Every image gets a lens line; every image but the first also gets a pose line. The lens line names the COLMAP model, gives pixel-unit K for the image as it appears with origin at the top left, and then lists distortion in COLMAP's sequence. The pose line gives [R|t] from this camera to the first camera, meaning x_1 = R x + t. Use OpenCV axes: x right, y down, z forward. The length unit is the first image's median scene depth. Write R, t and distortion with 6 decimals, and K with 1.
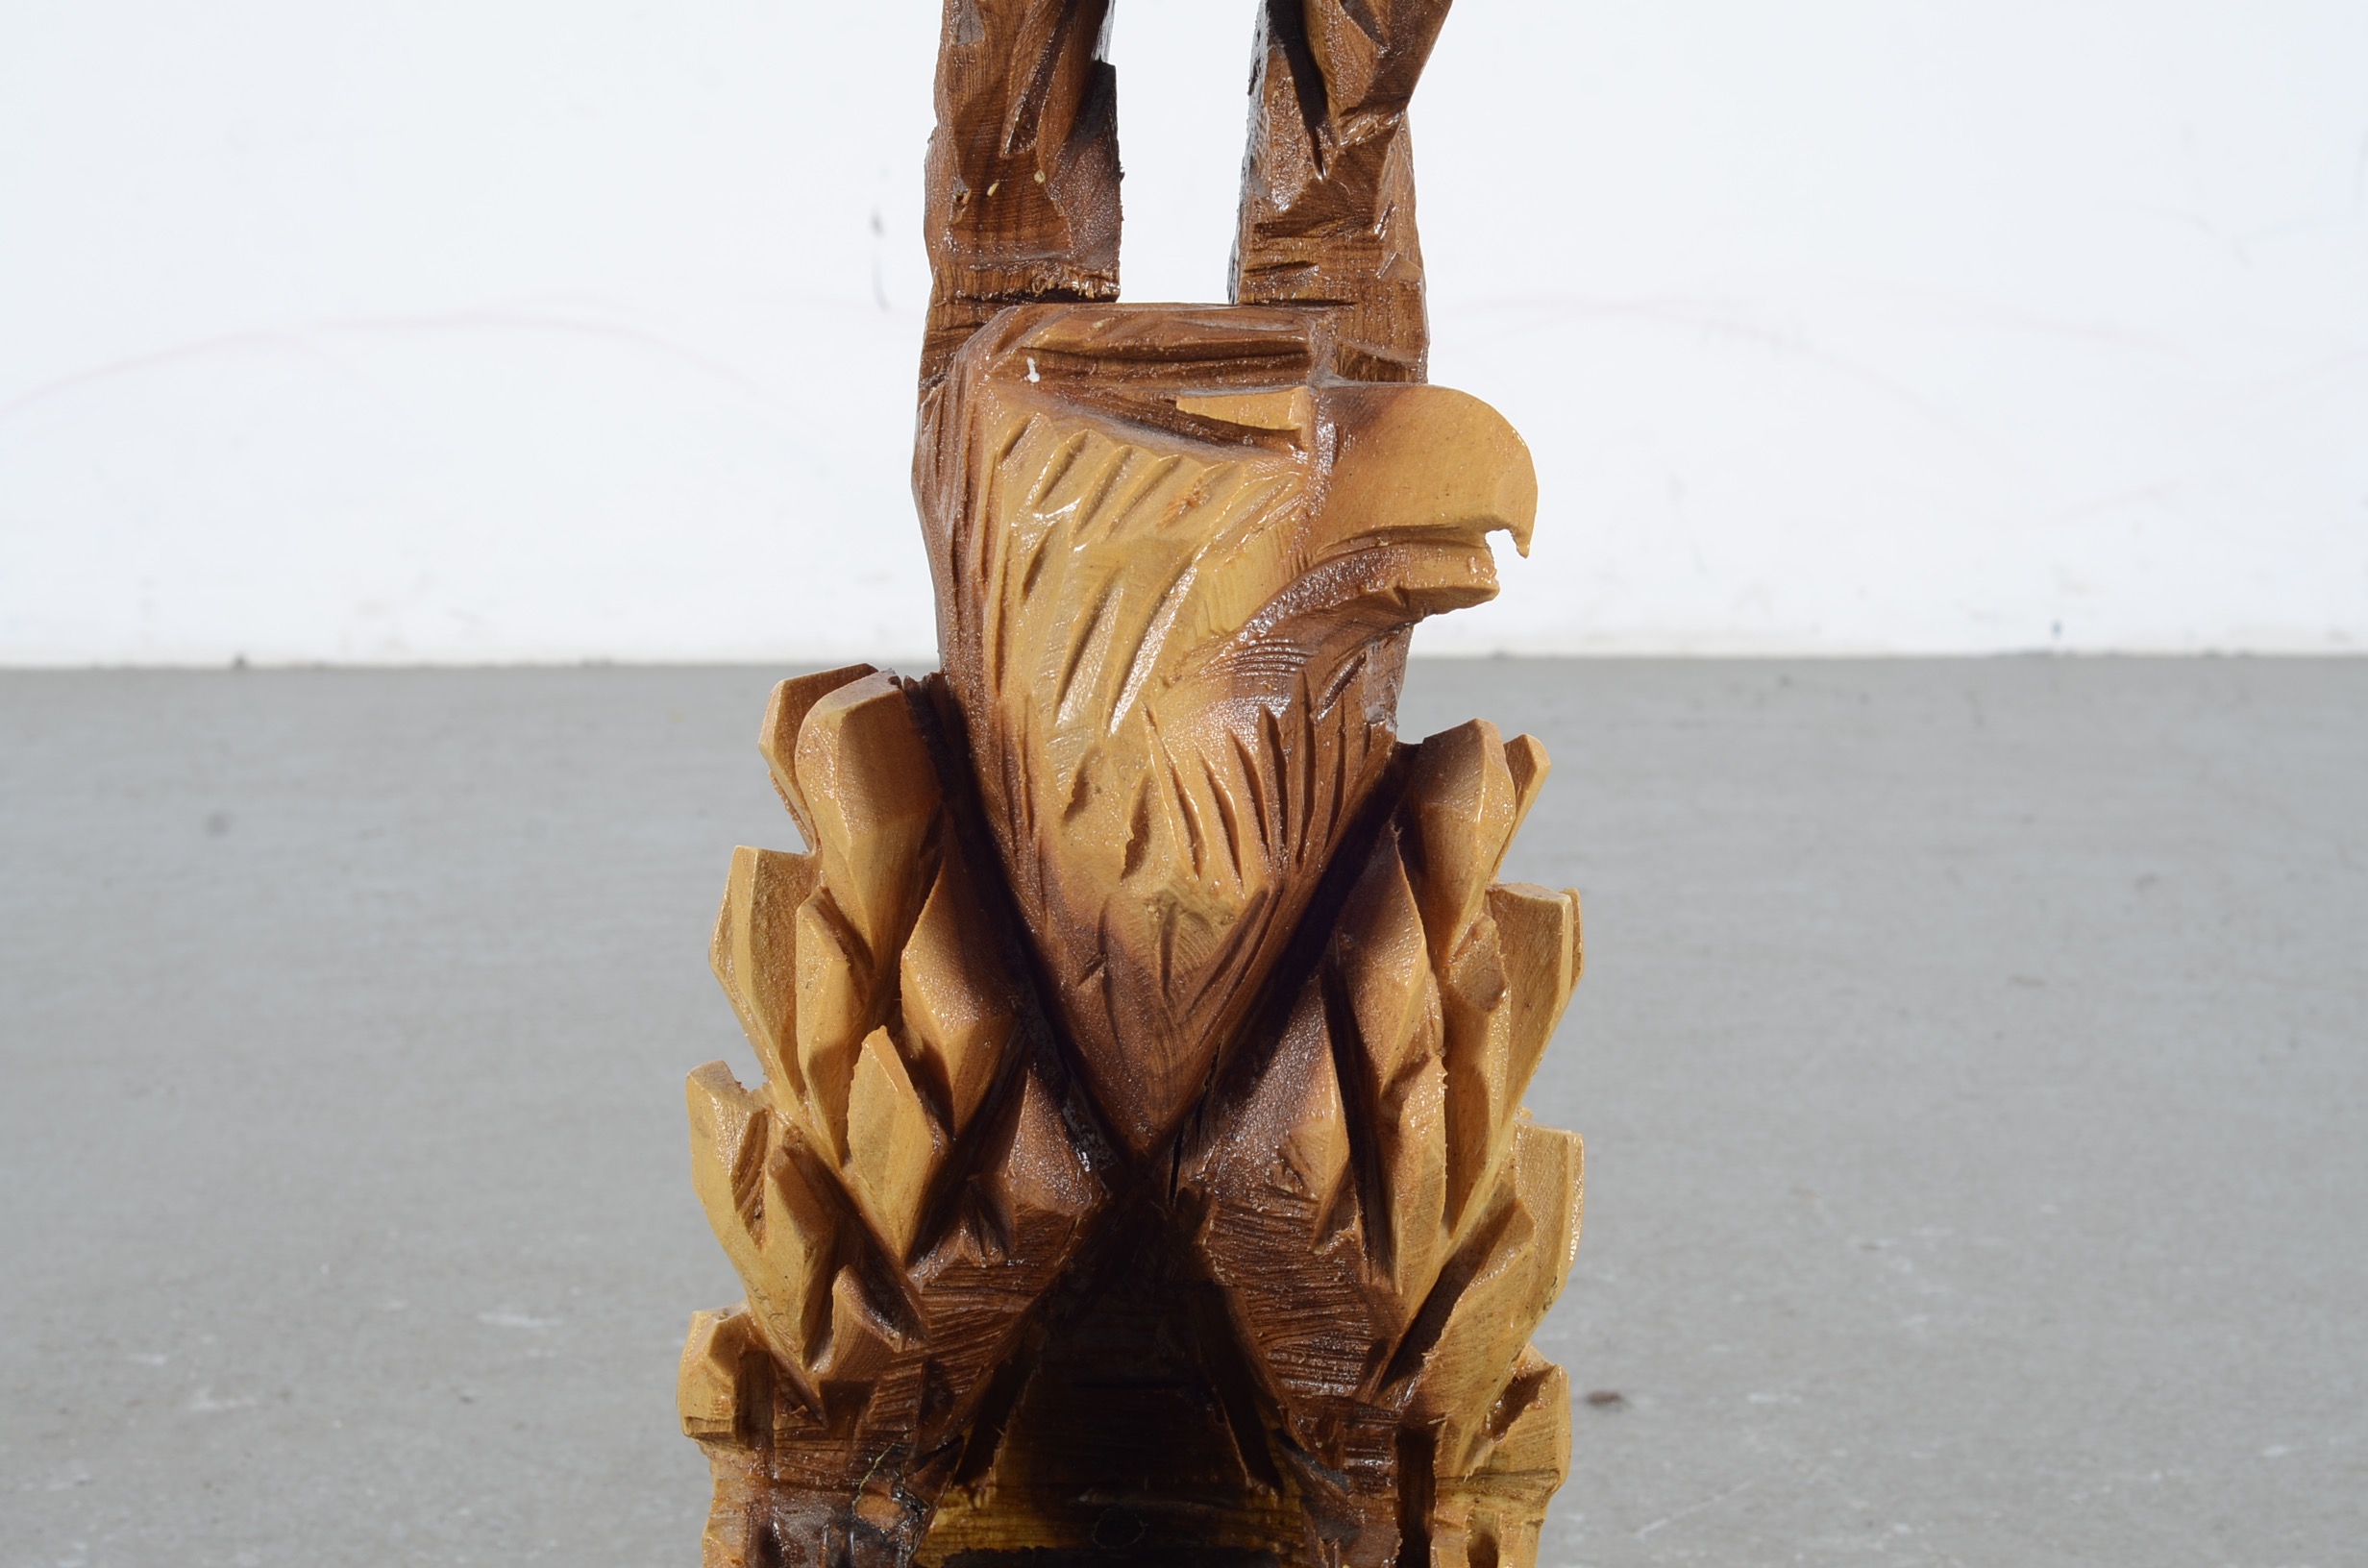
lens RADIAL K [[5356.3, 0, 1184.0], [0, 5356.3, 784.0], [0, 0, 1]] dist [-0.020115, -0.173583]
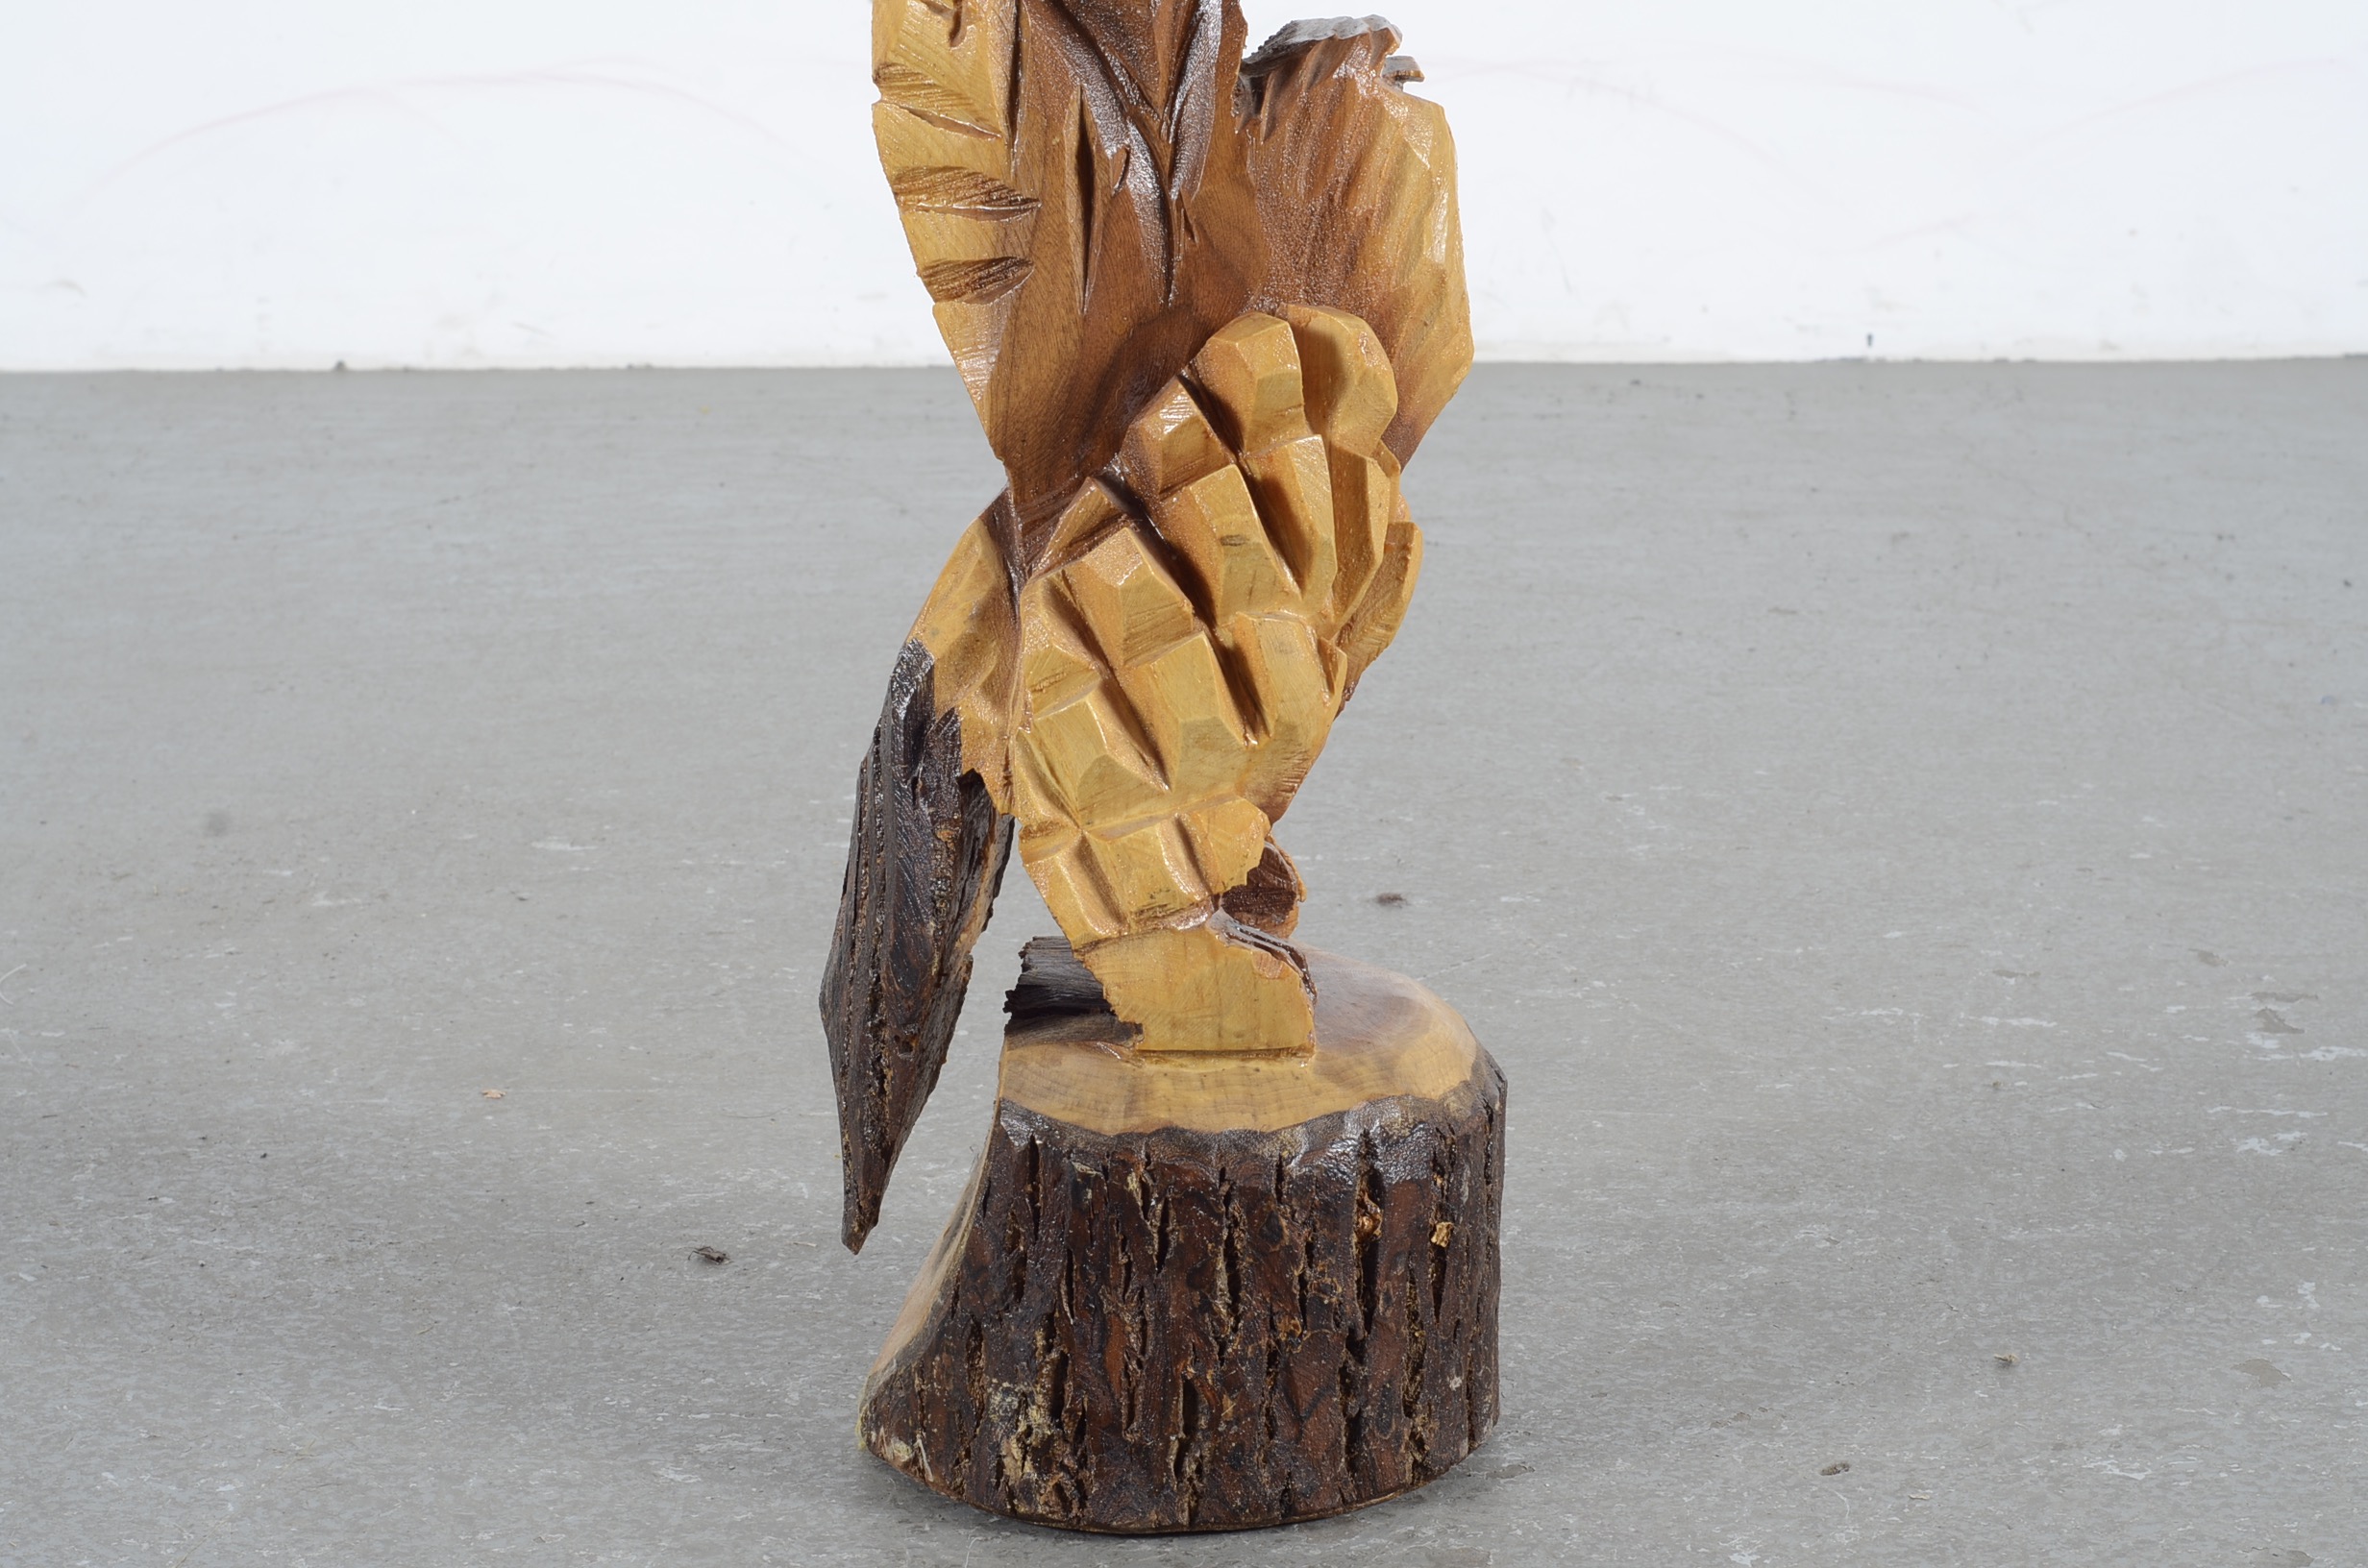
lens RADIAL K [[5325.3, 0, 1184.0], [0, 5325.3, 784.0], [0, 0, 1]] dist [-0.035893, 0.049338]
pose [[0.999884, 0.001796, -0.015106, 0.045943], [-0.001145, 0.999075, 0.042996, 0.029538], [0.015169, -0.042973, 0.998961, -0.287169]]
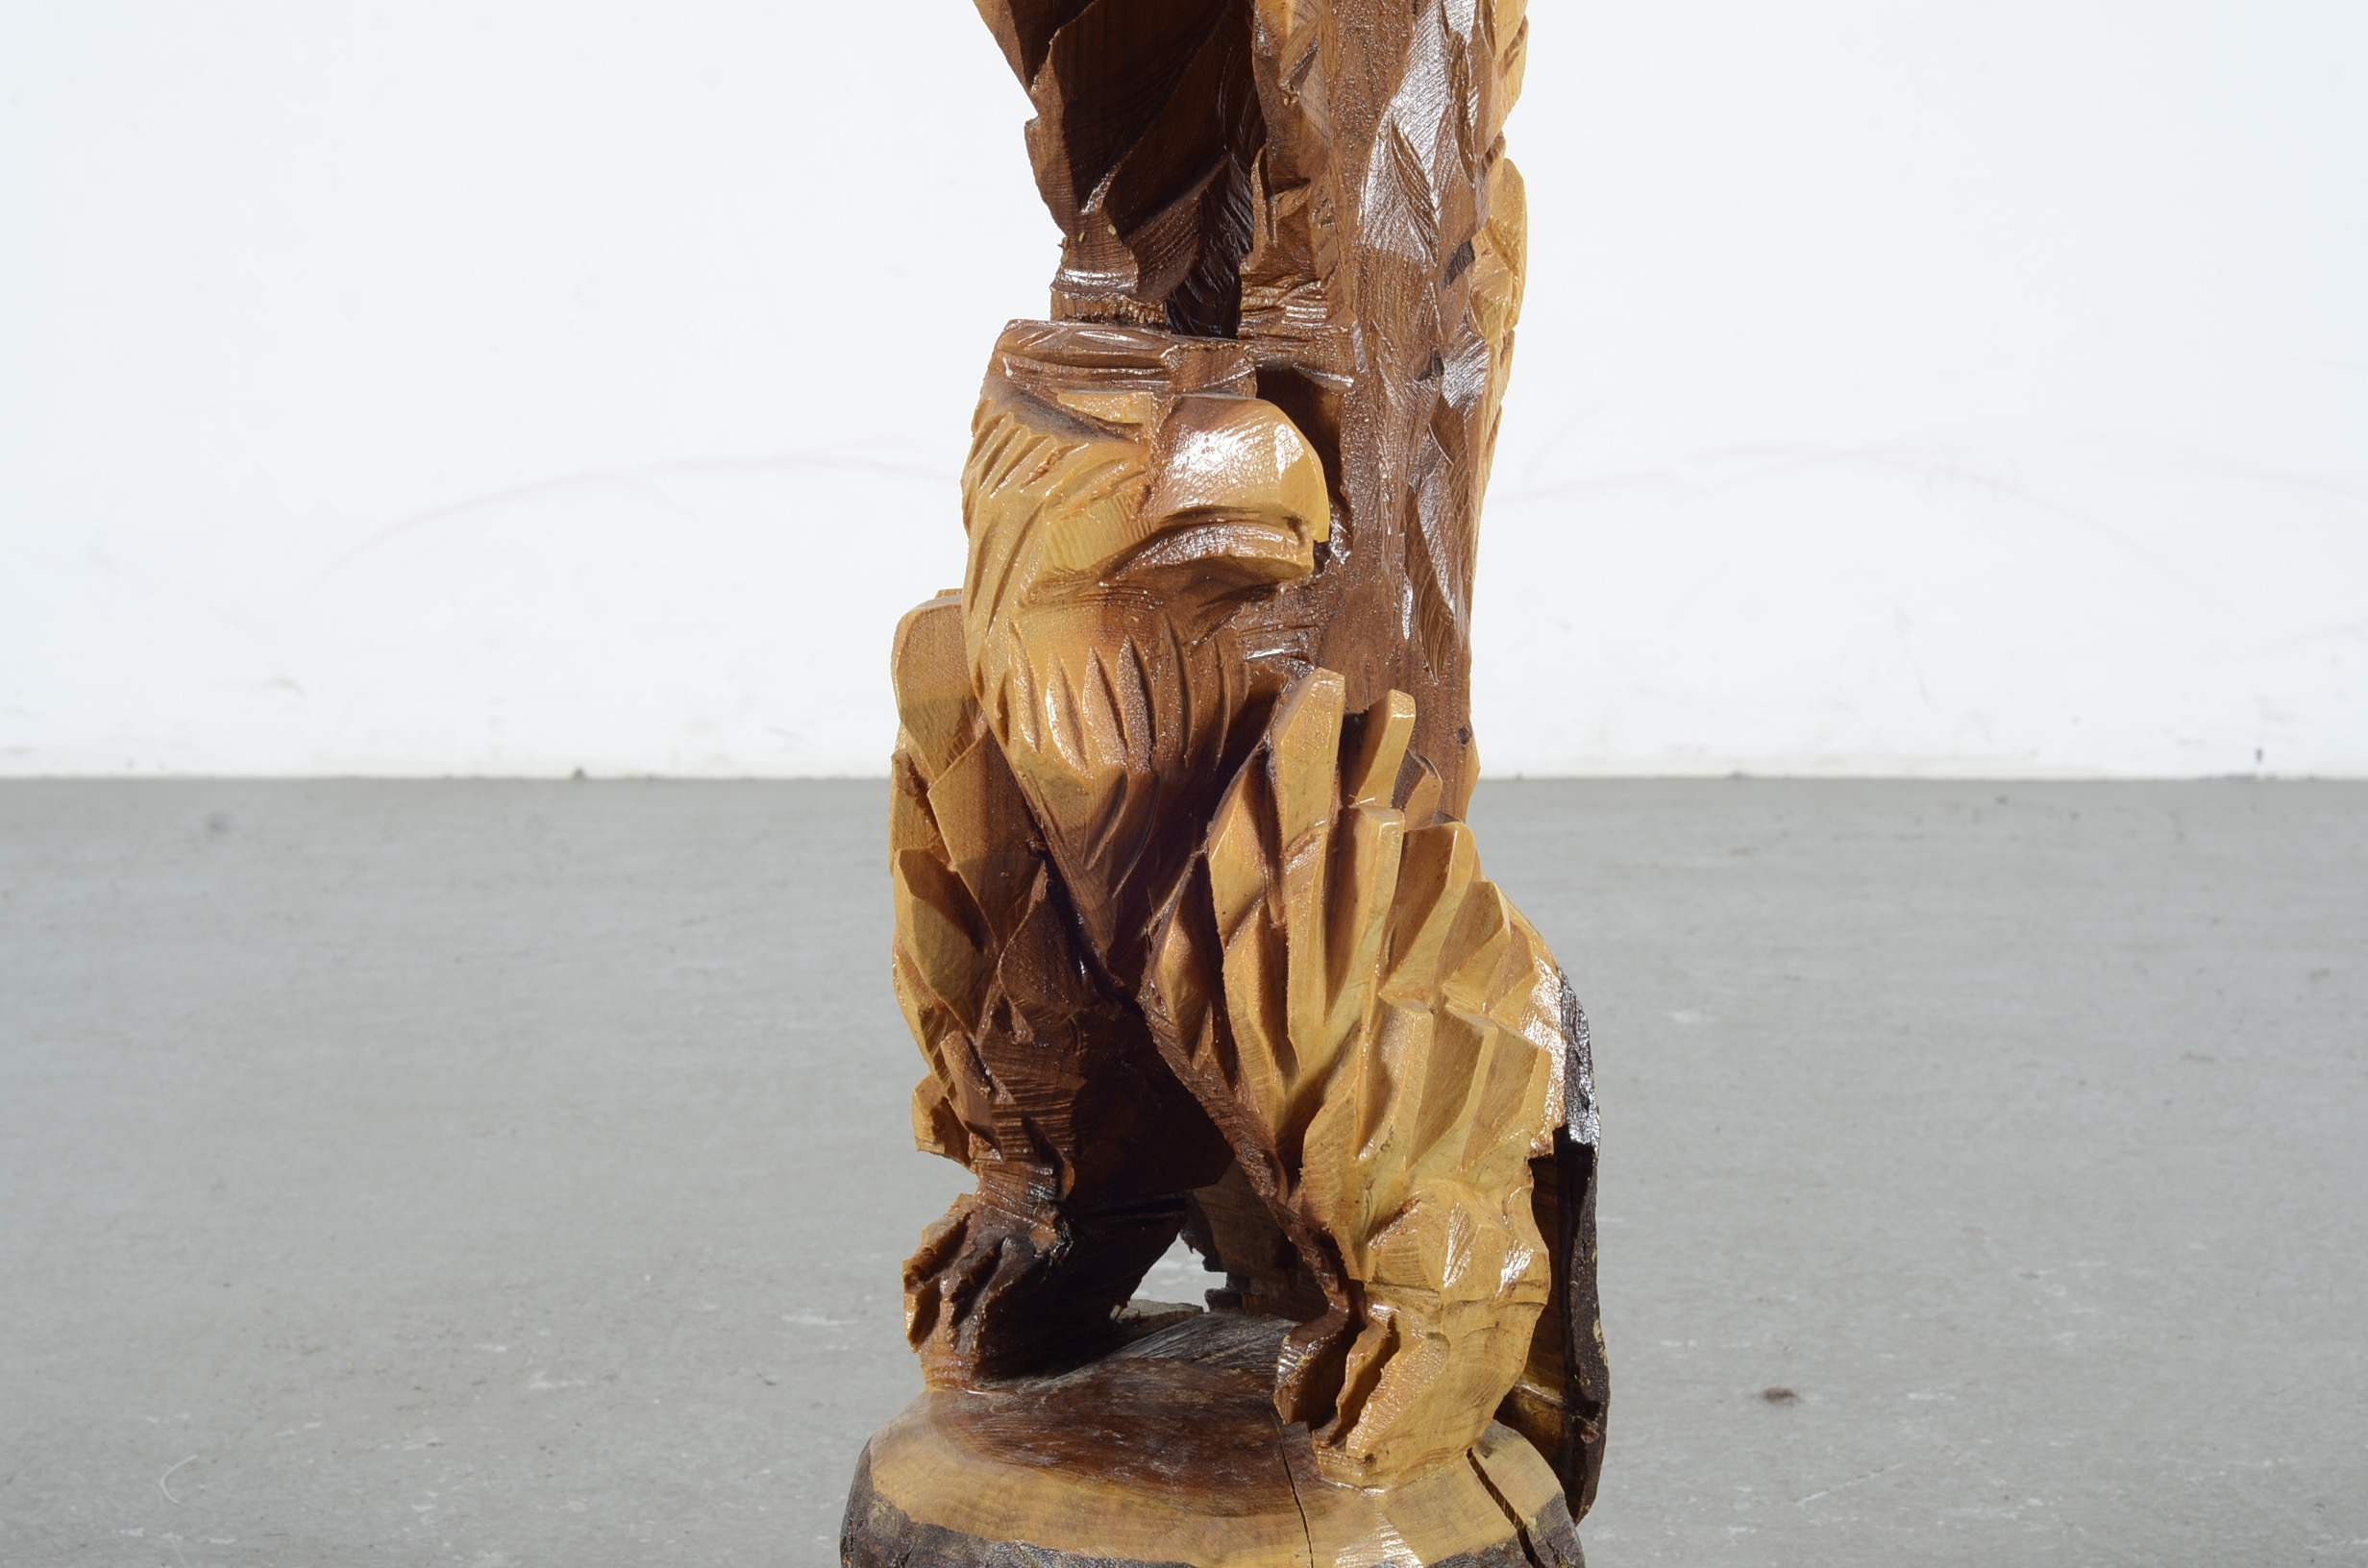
lens RADIAL K [[5325.3, 0, 1184.0], [0, 5325.3, 784.0], [0, 0, 1]] dist [-0.035893, 0.049338]
pose [[0.998117, 0.006696, -0.060979, 0.020488], [-0.008920, 0.999302, -0.036266, 0.027317], [0.060694, 0.036742, 0.997480, -0.118569]]
